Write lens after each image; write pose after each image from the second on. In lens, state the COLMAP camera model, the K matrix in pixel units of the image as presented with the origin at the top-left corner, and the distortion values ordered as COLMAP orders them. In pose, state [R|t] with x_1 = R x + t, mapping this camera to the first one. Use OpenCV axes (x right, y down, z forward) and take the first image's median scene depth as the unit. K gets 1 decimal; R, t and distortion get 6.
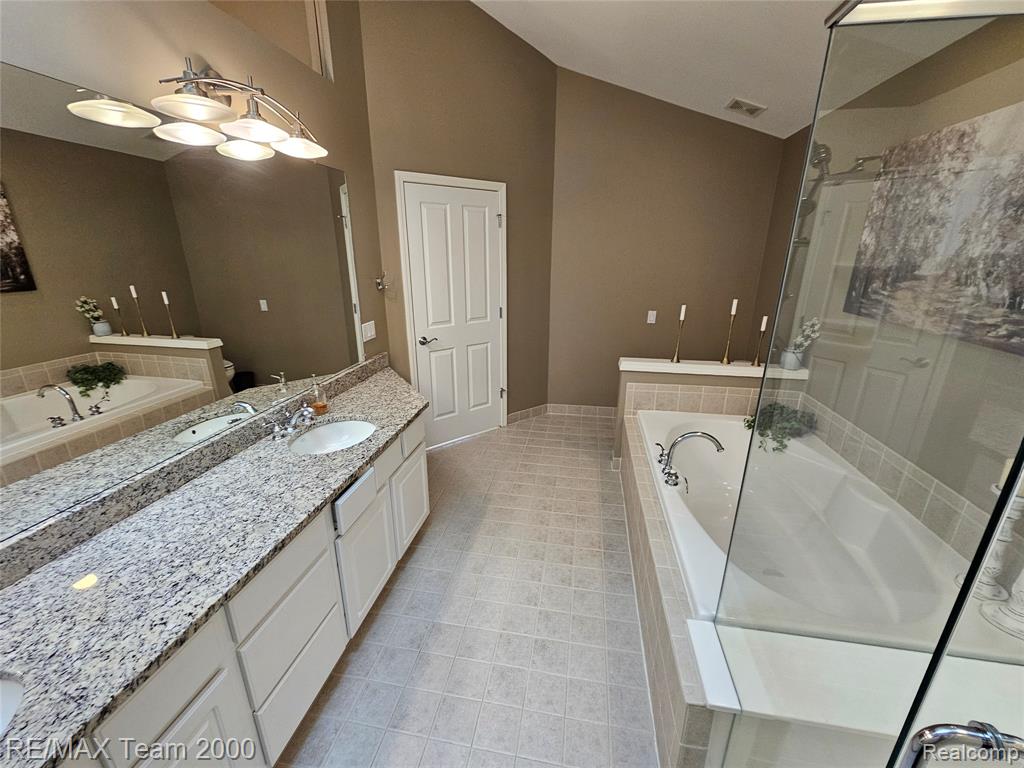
lens RADIAL K [[419.3, 0, 511.9], [0, 419.3, 386.5], [0, 0, 1]] dist [-0.002399, -0.000602]
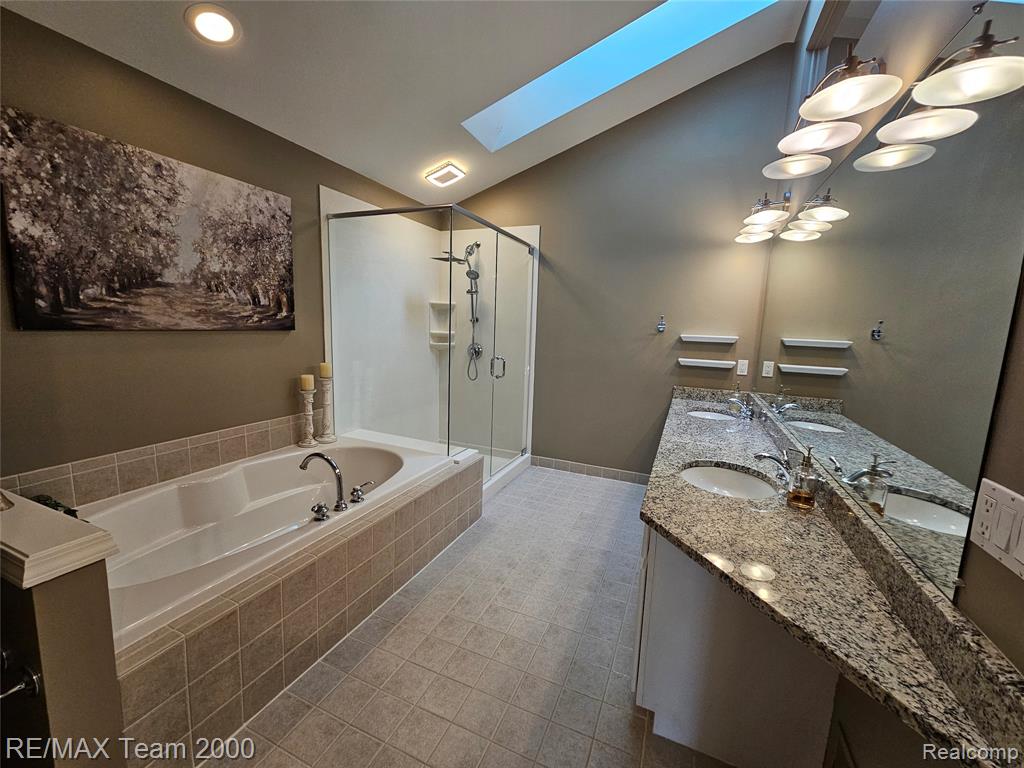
lens RADIAL K [[419.3, 0, 511.8], [0, 419.3, 380.7], [0, 0, 1]] dist [-0.002399, -0.000602]
pose [[-0.973255, -0.069875, 0.218844, -0.189530], [0.032187, 0.901747, 0.431065, -0.508213], [-0.227462, 0.426580, -0.875380, 1.981994]]
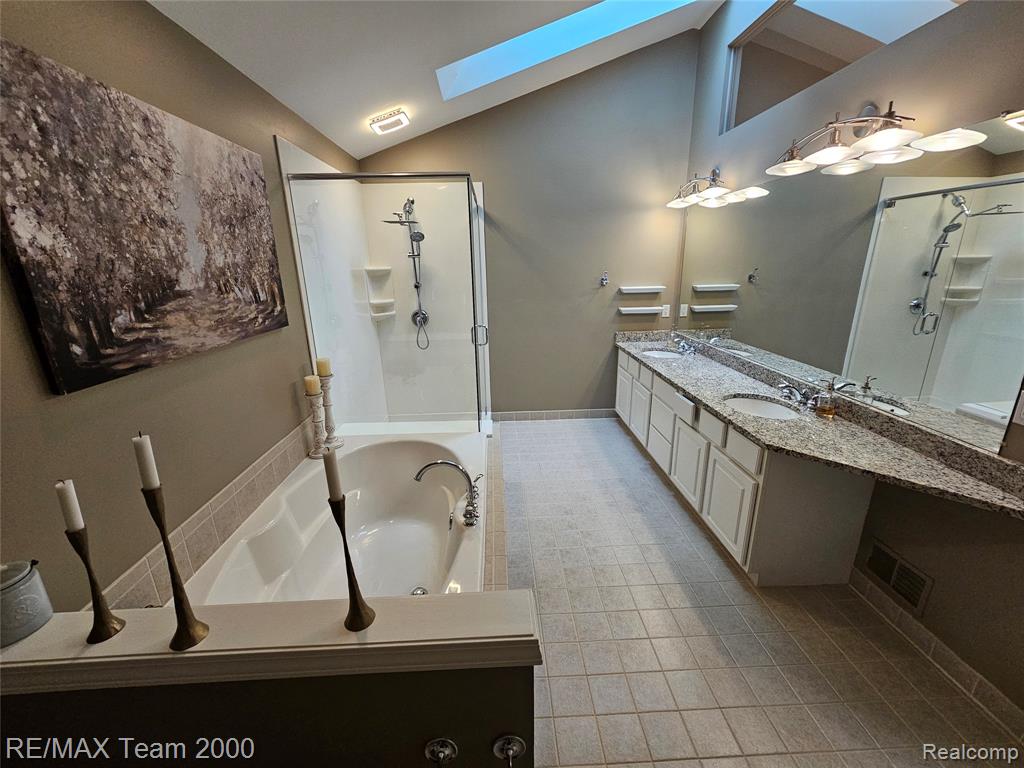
lens RADIAL K [[419.3, 0, 511.2], [0, 419.3, 381.7], [0, 0, 1]] dist [-0.002399, -0.000602]
pose [[-0.976731, 0.073165, -0.201602, 0.563993], [-0.052063, 0.831004, 0.553825, -0.636259], [0.208053, 0.551434, -0.807858, 1.992389]]
